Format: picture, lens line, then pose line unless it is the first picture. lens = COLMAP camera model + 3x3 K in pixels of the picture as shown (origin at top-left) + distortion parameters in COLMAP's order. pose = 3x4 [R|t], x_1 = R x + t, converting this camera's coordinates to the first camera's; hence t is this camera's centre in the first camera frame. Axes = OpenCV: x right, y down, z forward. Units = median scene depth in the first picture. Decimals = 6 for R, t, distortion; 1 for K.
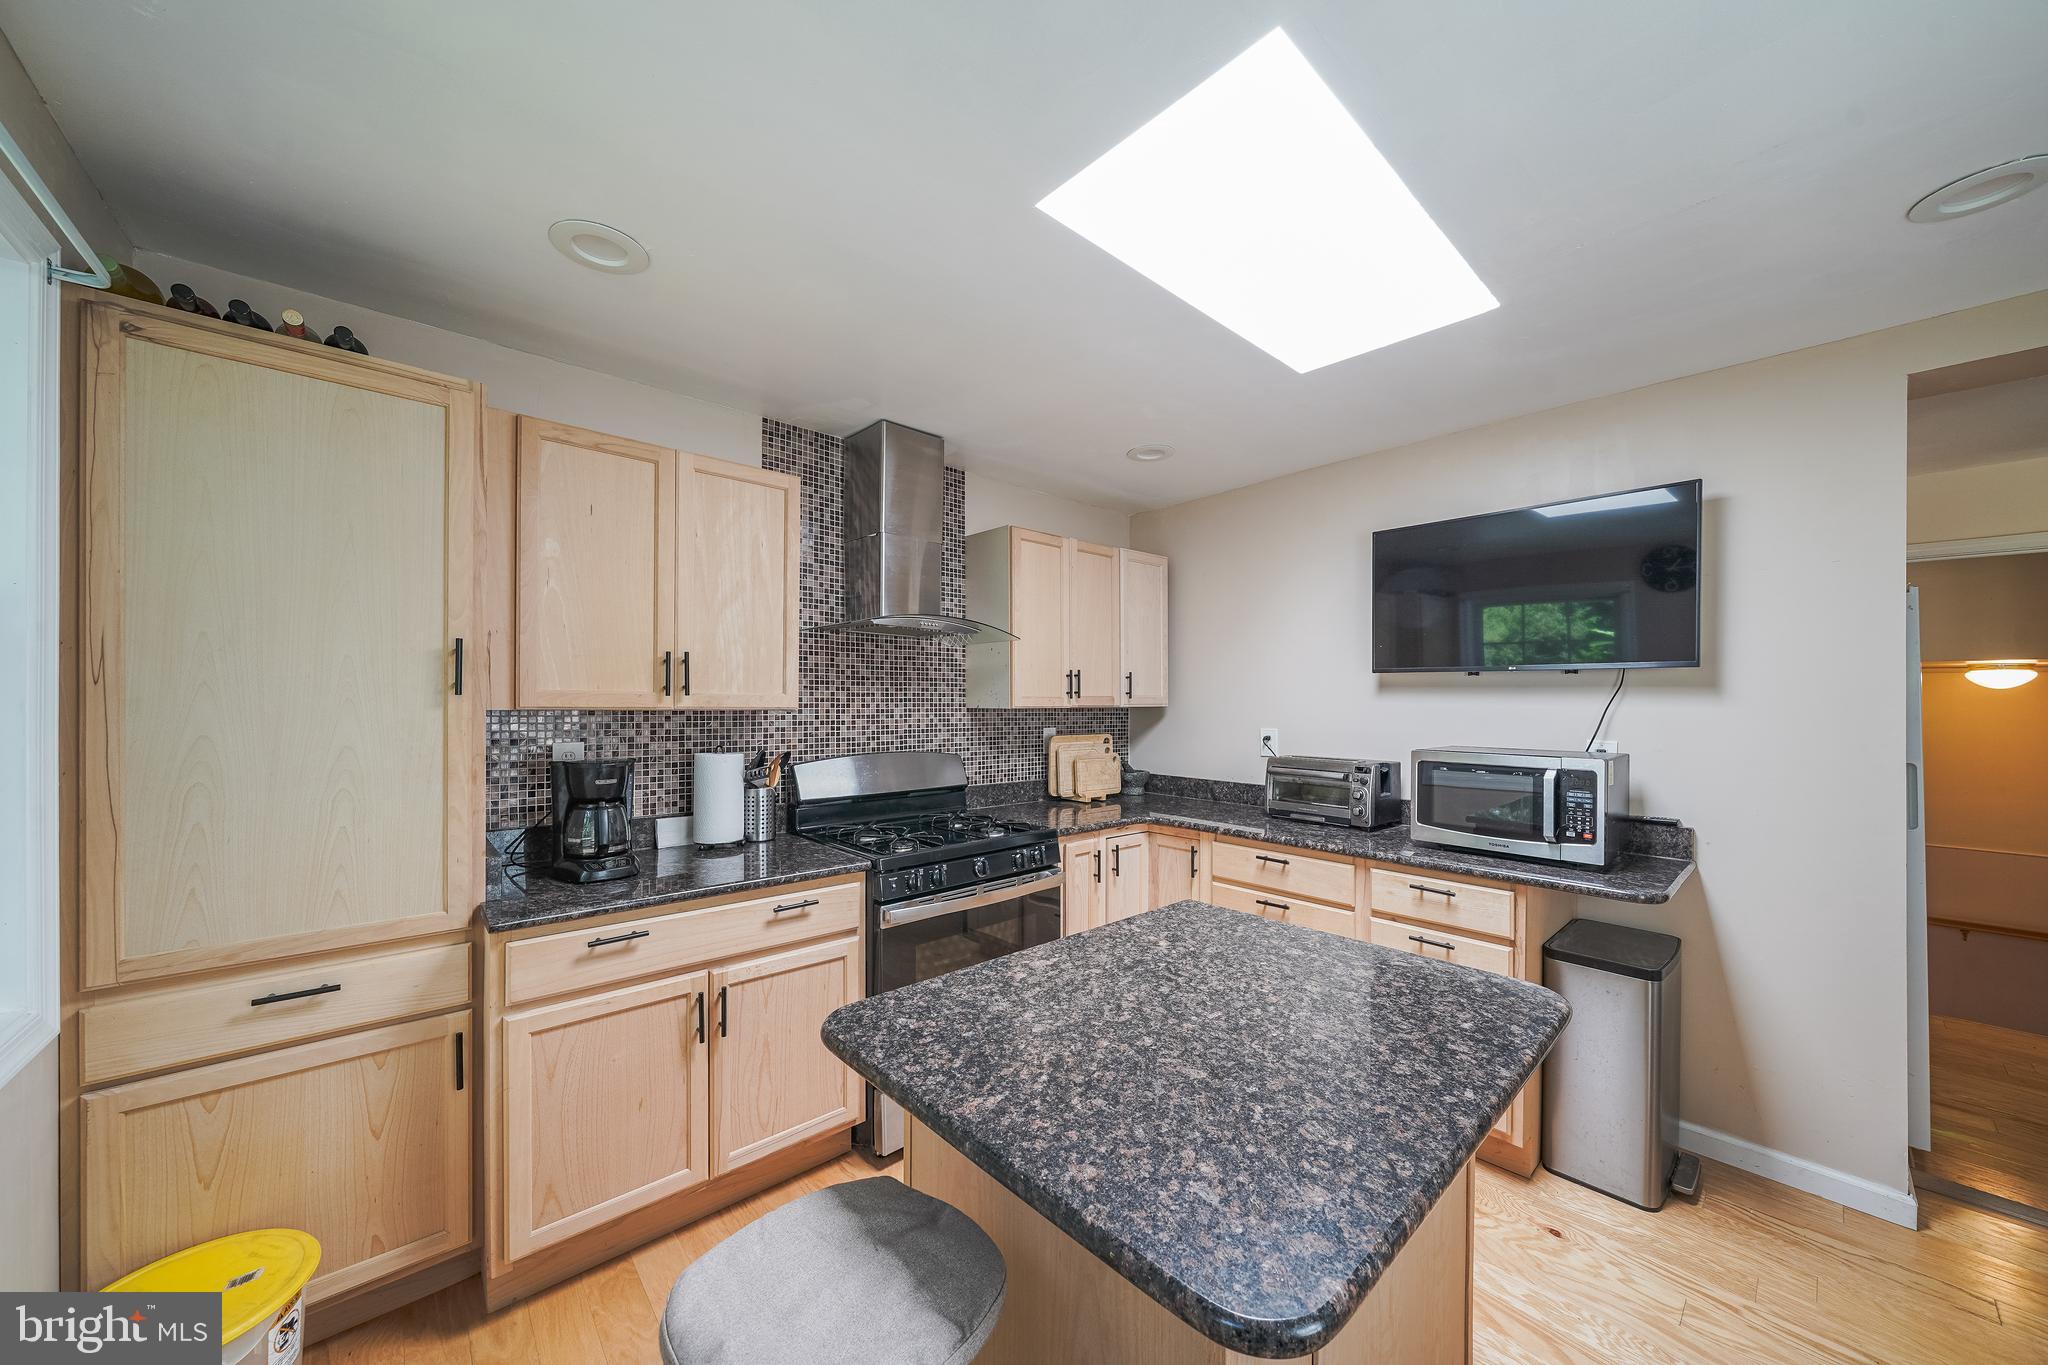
lens RADIAL K [[716.6, 0, 1029.2], [0, 716.6, 702.9], [0, 0, 1]] dist [-0.000731, 0.000030]
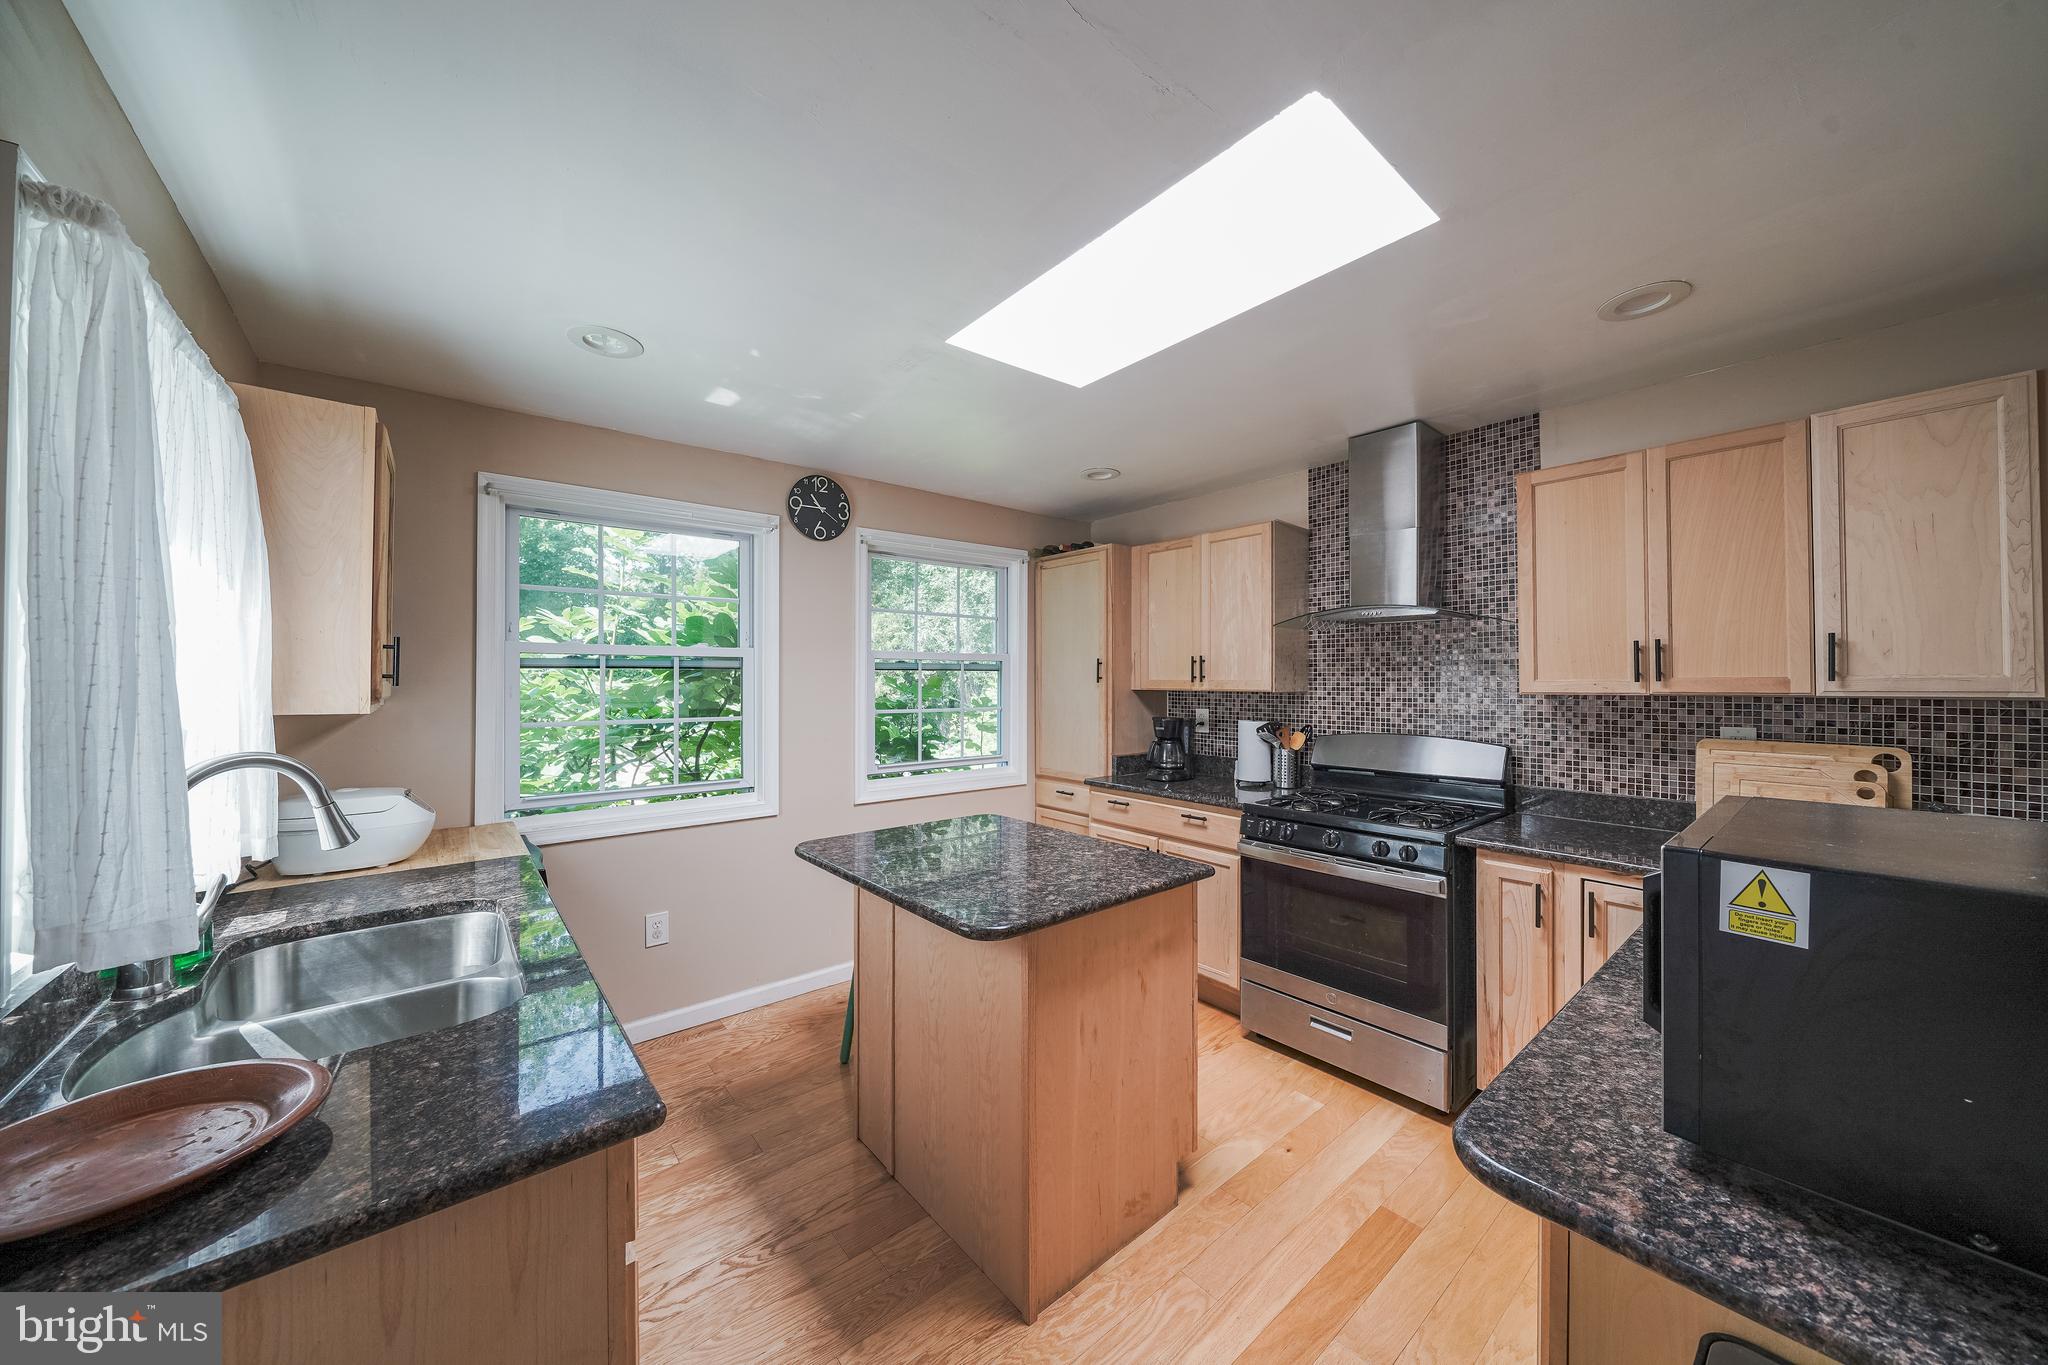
lens RADIAL K [[701.2, 0, 1032.4], [0, 701.2, 675.5], [0, 0, 1]] dist [-0.005051, 0.000169]
pose [[-0.036061, -0.013317, -0.999261, 1.445132], [-0.002593, 0.999909, -0.013232, -0.003462], [0.999346, 0.002114, -0.036093, 0.842963]]
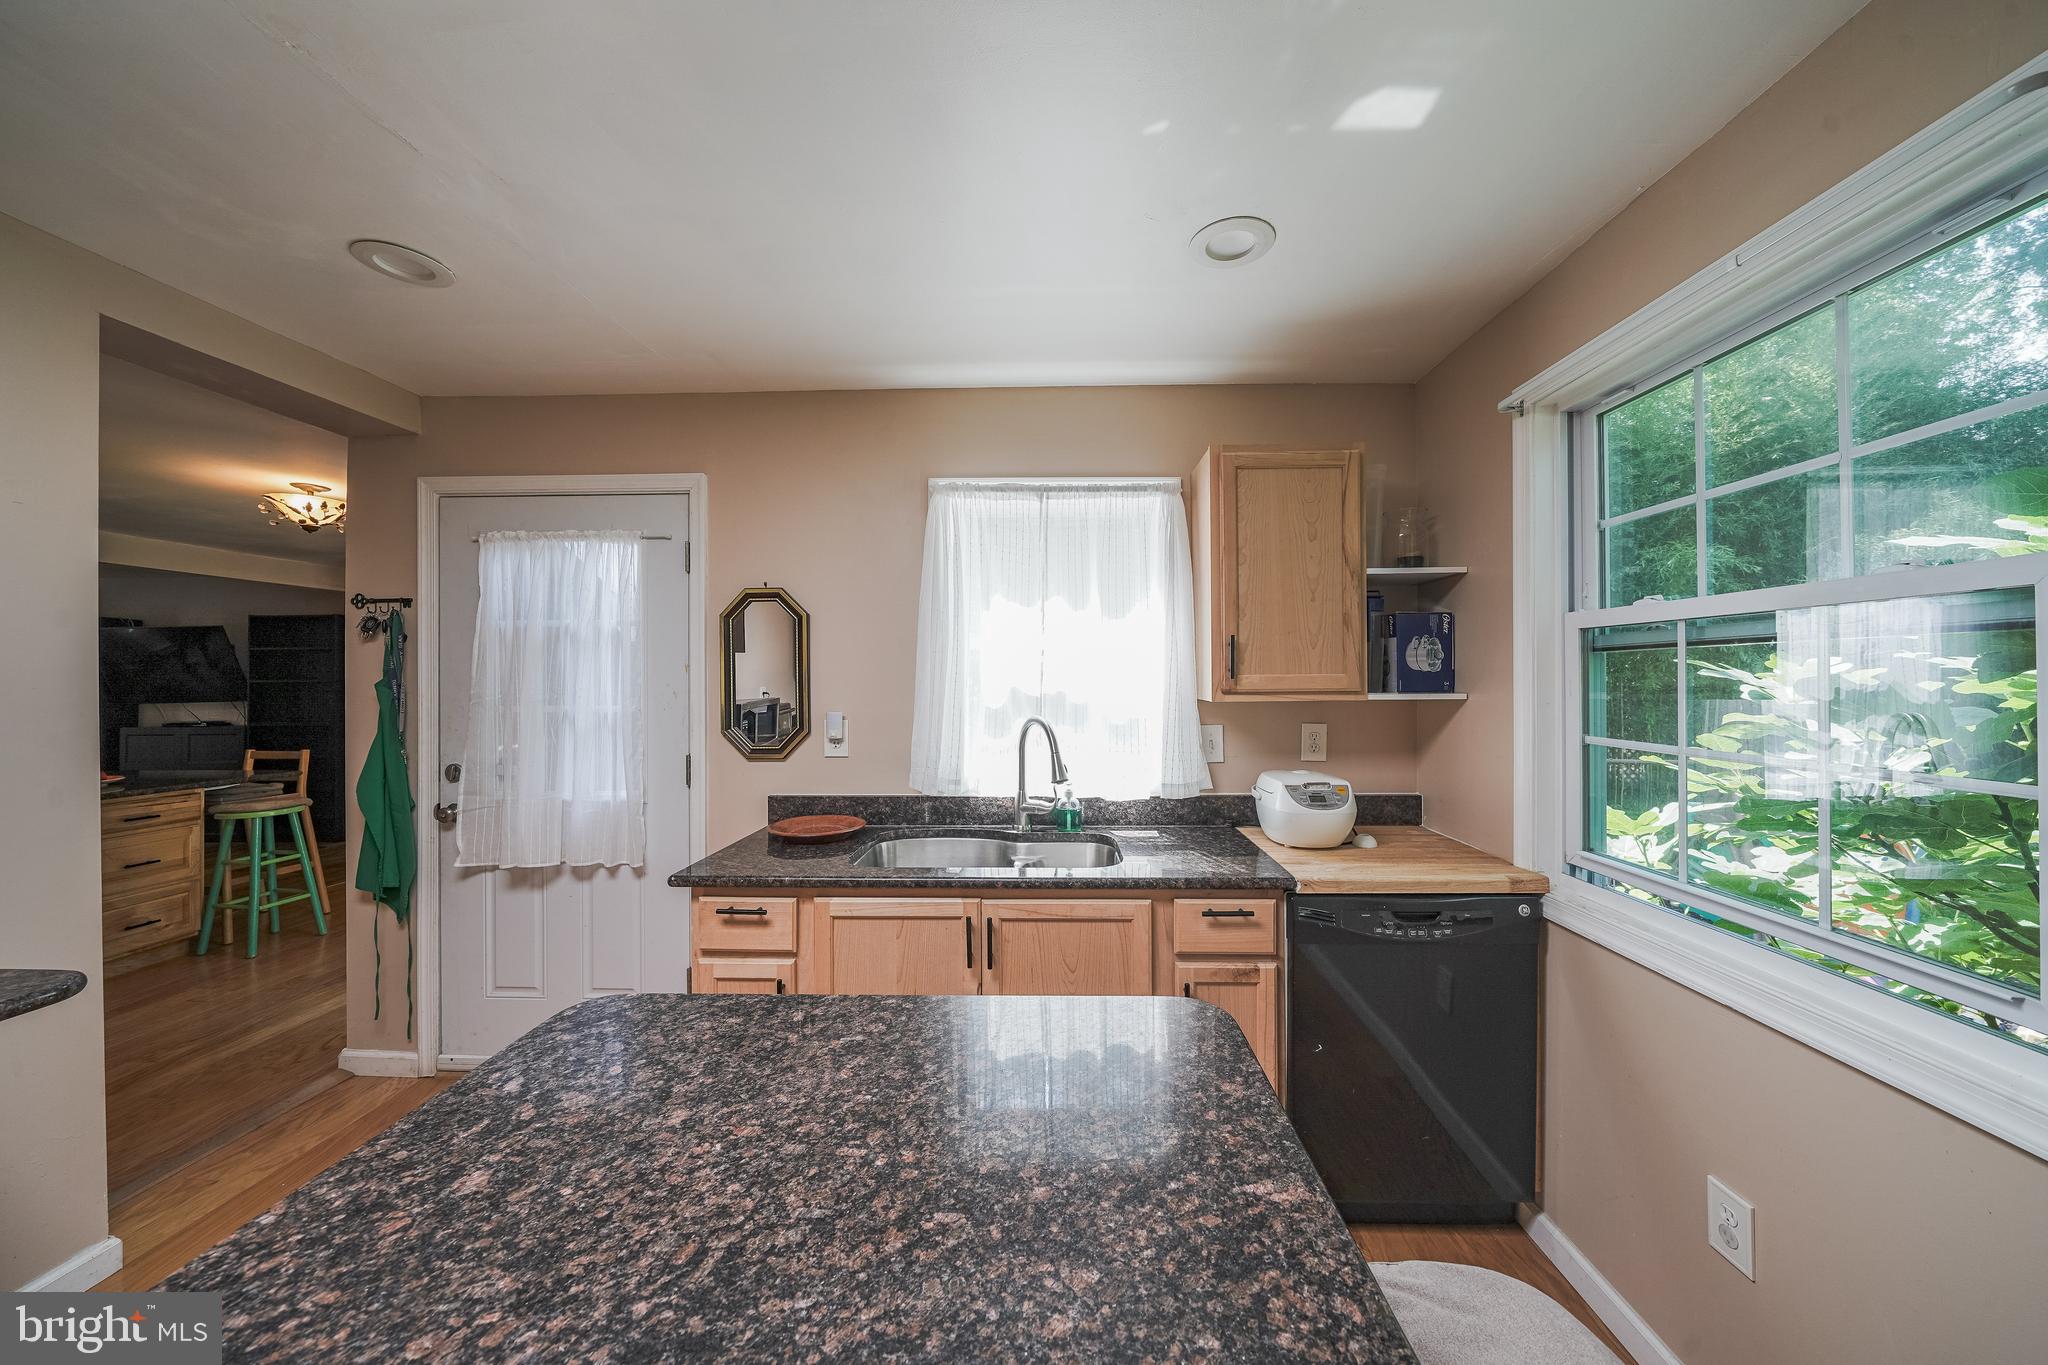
lens RADIAL K [[701.2, 0, 1032.4], [0, 701.2, 675.5], [0, 0, 1]] dist [-0.005051, 0.000169]
pose [[-0.715649, 0.001930, 0.698457, -0.223056], [0.003312, 0.999994, 0.000630, -0.007835], [-0.698452, 0.002764, -0.715652, 0.936590]]
